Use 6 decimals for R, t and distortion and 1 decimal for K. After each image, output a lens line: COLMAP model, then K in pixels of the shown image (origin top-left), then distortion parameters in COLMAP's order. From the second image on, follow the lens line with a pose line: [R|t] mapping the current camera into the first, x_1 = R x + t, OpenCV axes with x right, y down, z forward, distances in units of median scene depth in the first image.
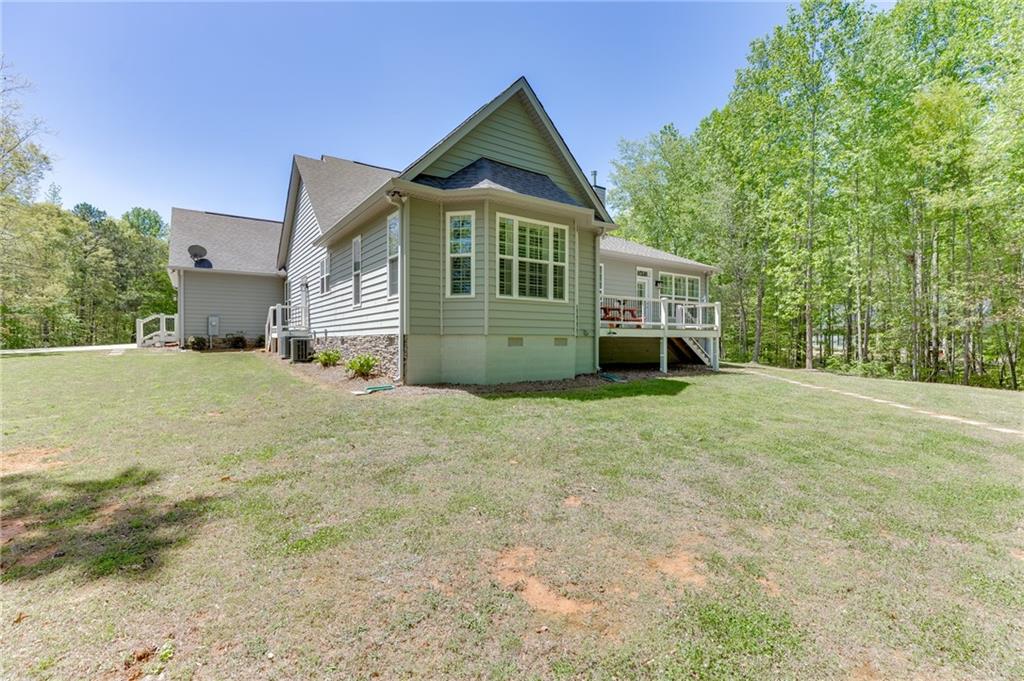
lens RADIAL K [[467.3, 0, 515.5], [0, 467.3, 344.4], [0, 0, 1]] dist [-0.003317, 0.000020]
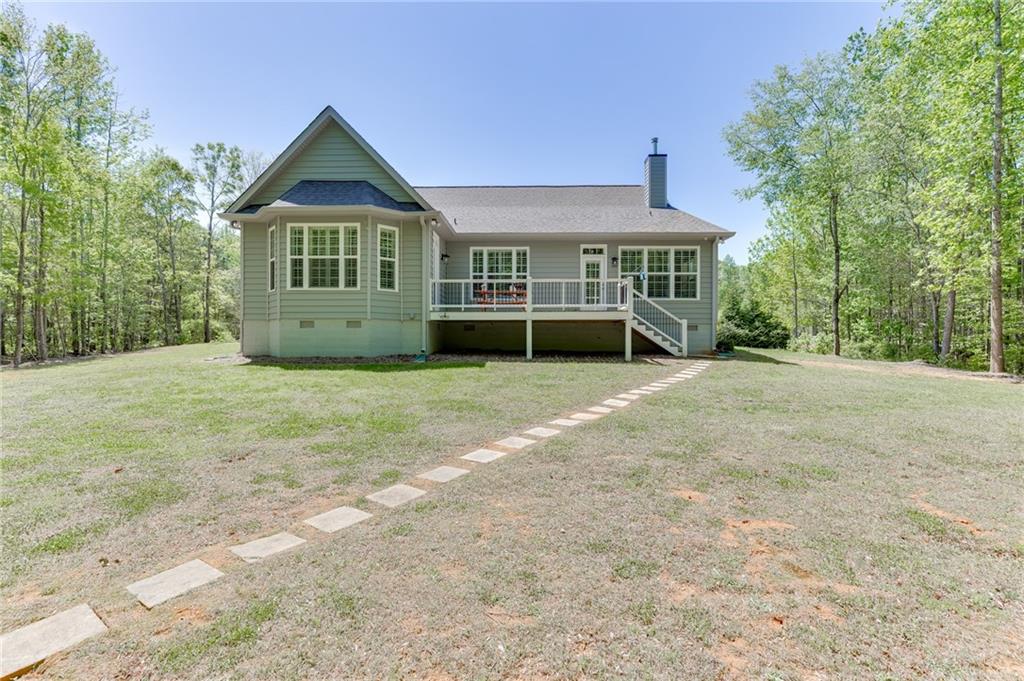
lens RADIAL K [[467.3, 0, 511.8], [0, 467.3, 335.4], [0, 0, 1]] dist [-0.003317, 0.000020]
pose [[0.803836, -0.004785, -0.594832, 1.105358], [-0.004072, 0.999900, -0.013547, 0.036296], [0.594838, 0.013312, 0.803736, 0.309938]]
